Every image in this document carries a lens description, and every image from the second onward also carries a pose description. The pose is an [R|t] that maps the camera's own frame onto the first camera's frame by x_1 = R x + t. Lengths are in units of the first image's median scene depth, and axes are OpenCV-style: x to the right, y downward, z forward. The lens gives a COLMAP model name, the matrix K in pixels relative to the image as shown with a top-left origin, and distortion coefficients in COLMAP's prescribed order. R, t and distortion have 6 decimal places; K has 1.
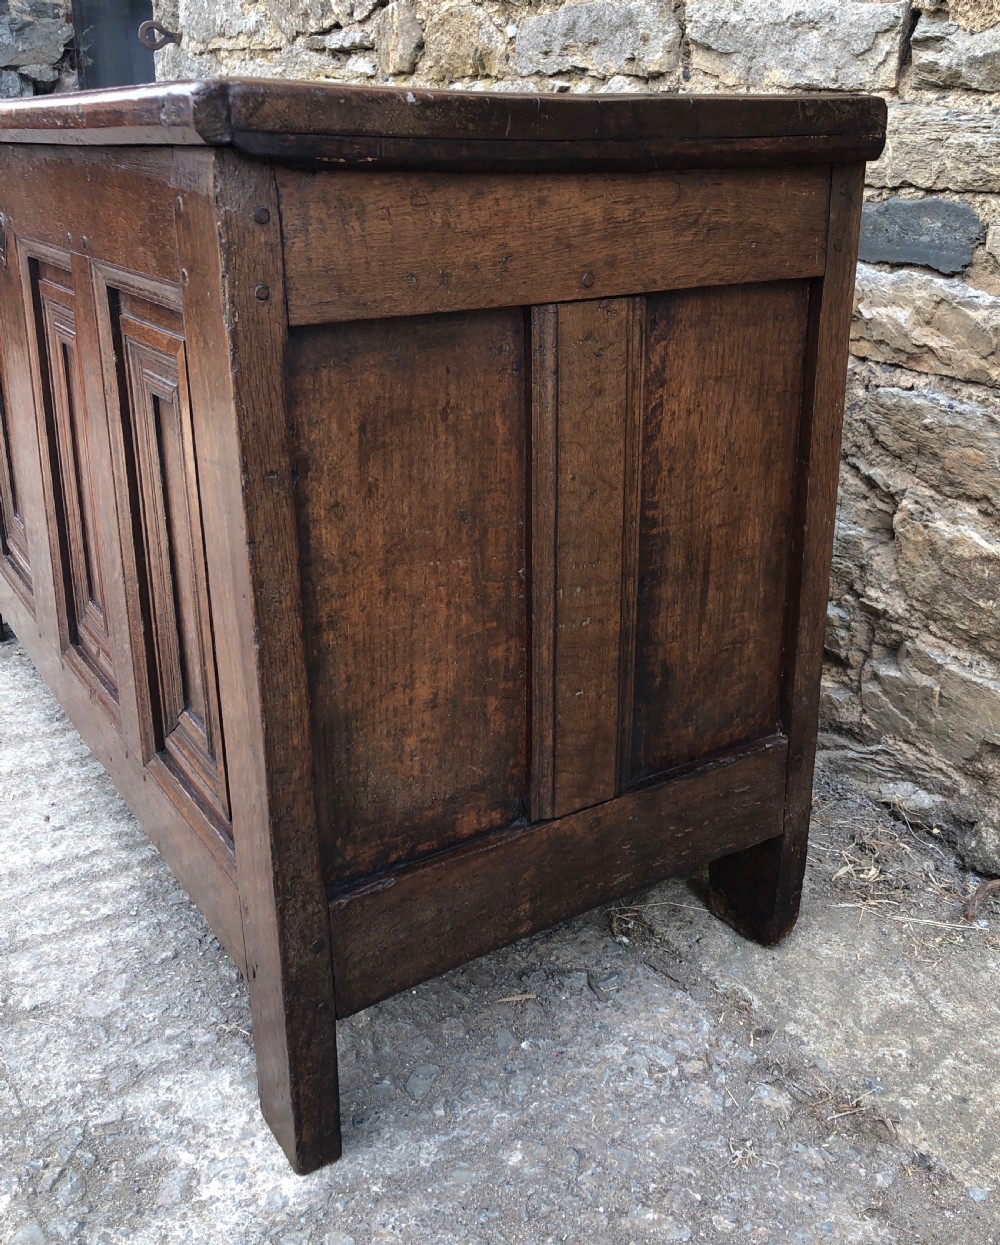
lens RADIAL K [[1226.1, 0, 550.4], [0, 1226.1, 594.2], [0, 0, 1]] dist [0.008377, 0.029682]
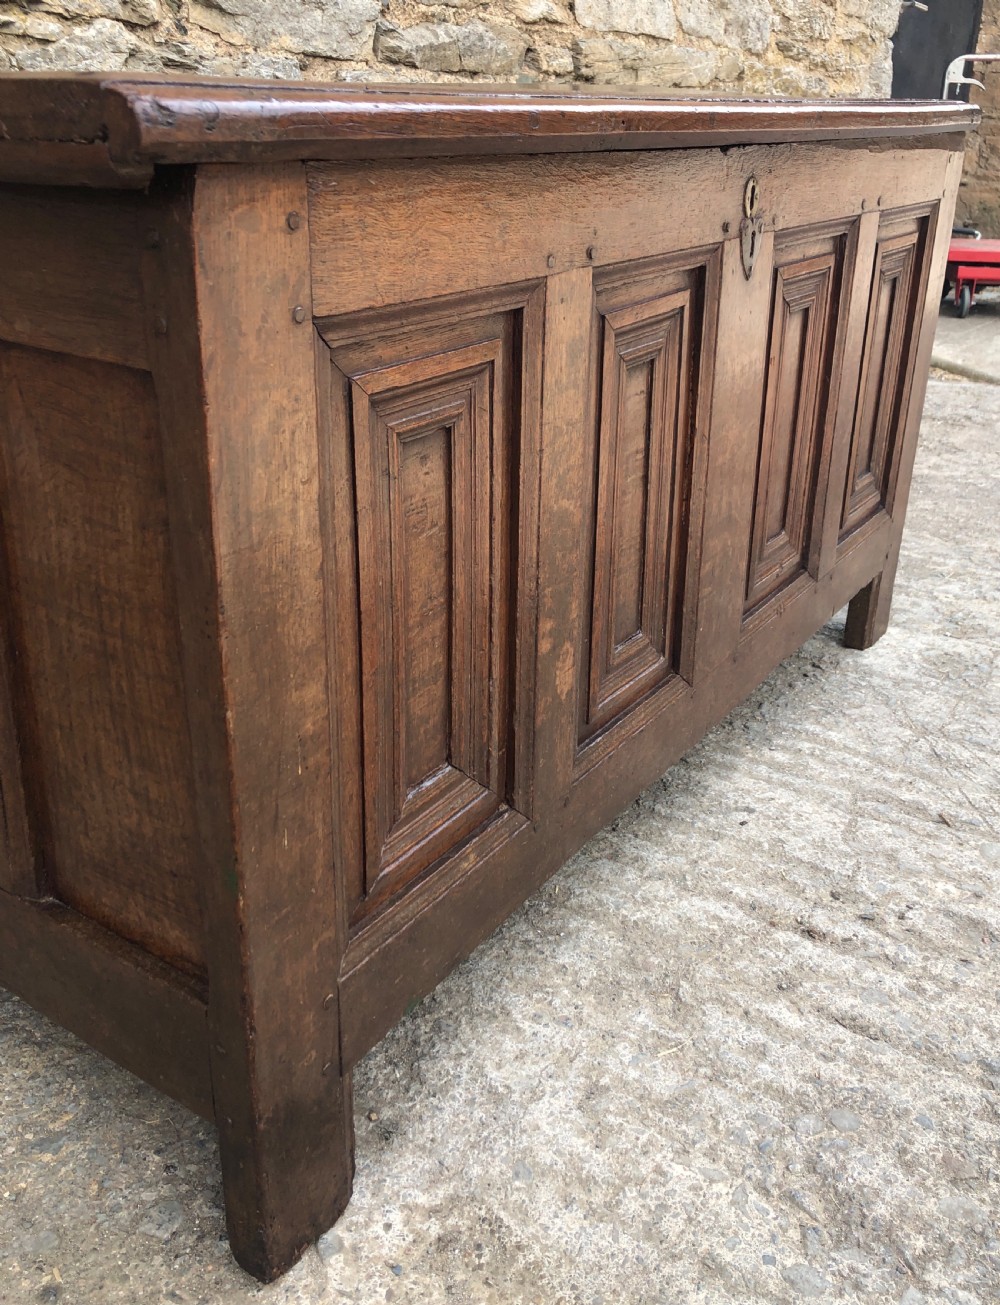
lens RADIAL K [[1217.2, 0, 538.2], [0, 1217.2, 574.8], [0, 0, 1]] dist [0.001509, 0.046803]
pose [[-0.400193, -0.366128, 0.840116, -1.216849], [0.279424, 0.824325, 0.492351, -0.568672], [-0.872793, 0.431784, -0.227584, 1.426348]]
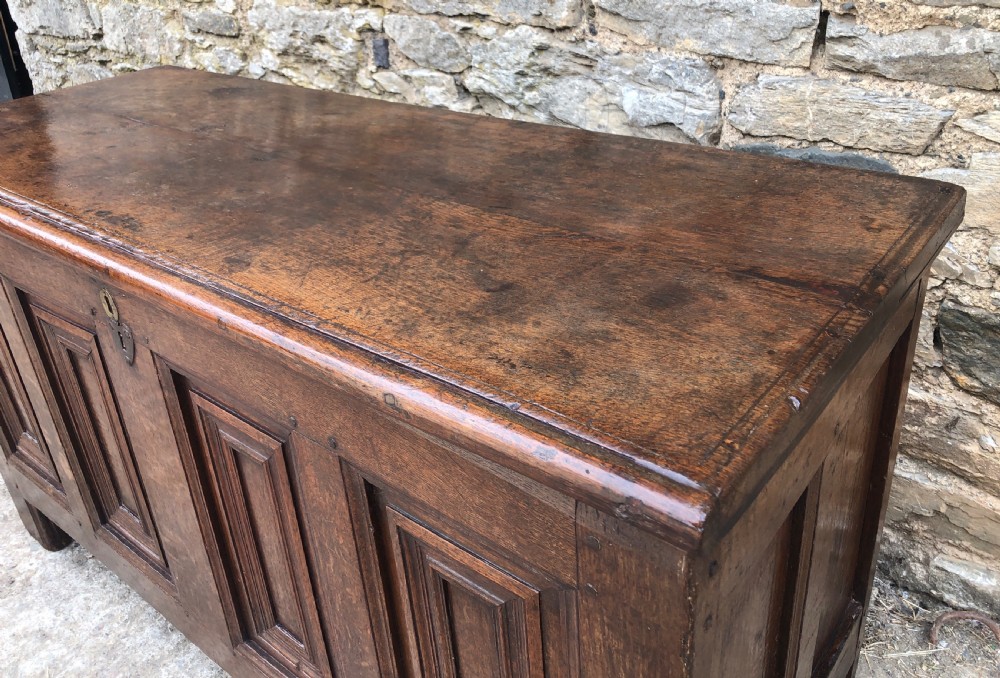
lens RADIAL K [[822.5, 0, 502.3], [0, 822.5, 288.0], [0, 0, 1]] dist [0.013902, -0.016492]
pose [[0.948929, -0.206709, 0.238338, -0.286654], [0.176498, 0.974001, 0.142026, -0.369313], [-0.261500, -0.092706, 0.960741, 0.228938]]
